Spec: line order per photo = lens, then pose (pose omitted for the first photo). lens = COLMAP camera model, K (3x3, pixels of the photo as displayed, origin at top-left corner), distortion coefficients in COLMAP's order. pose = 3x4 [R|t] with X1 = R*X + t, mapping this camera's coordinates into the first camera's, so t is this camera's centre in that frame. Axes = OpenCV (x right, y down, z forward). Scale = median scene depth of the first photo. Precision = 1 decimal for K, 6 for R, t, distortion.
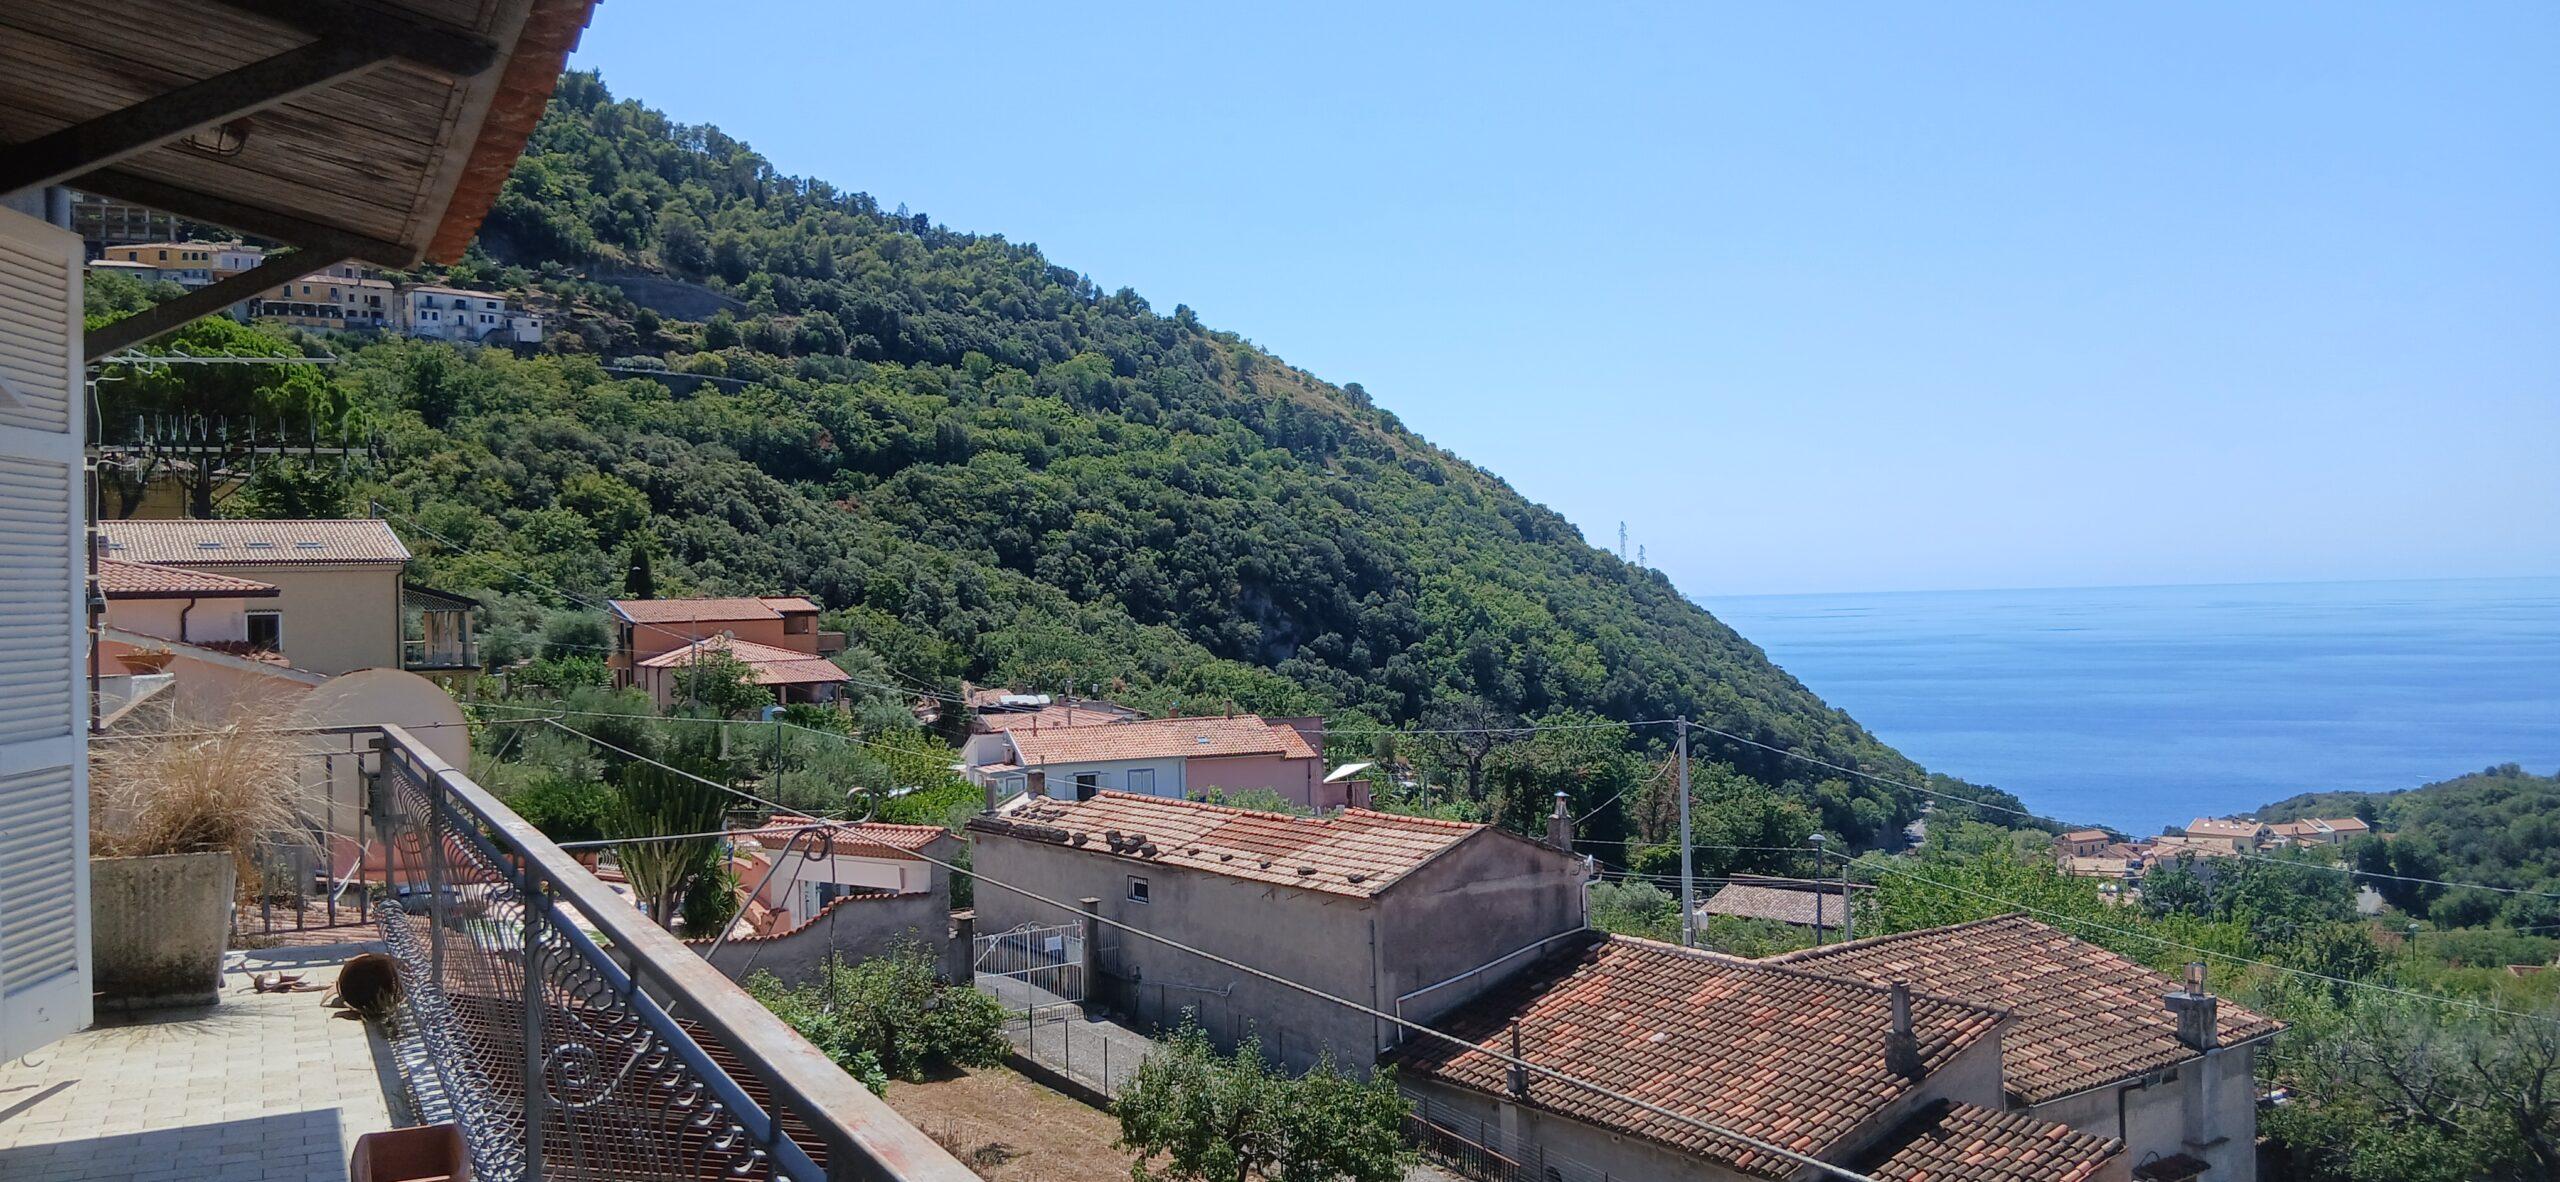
lens RADIAL K [[1673.5, 0, 1251.2], [0, 1673.5, 589.6], [0, 0, 1]] dist [0.008445, -0.004733]
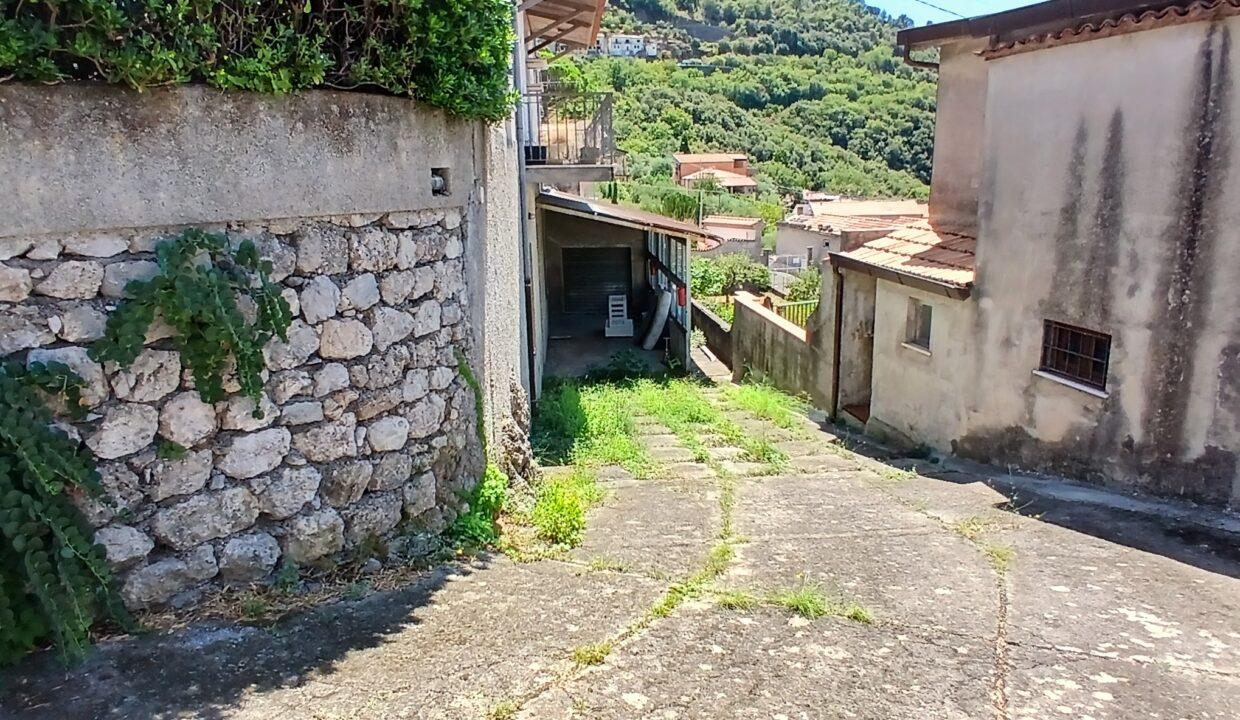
lens RADIAL K [[813.3, 0, 625.5], [0, 813.3, 359.4], [0, 0, 1]] dist [-0.001861, -0.005718]
pose [[0.899558, 0.102740, -0.424546, 0.103616], [-0.005594, 0.974575, 0.223994, 0.025589], [0.436765, -0.199120, 0.877261, -0.189311]]
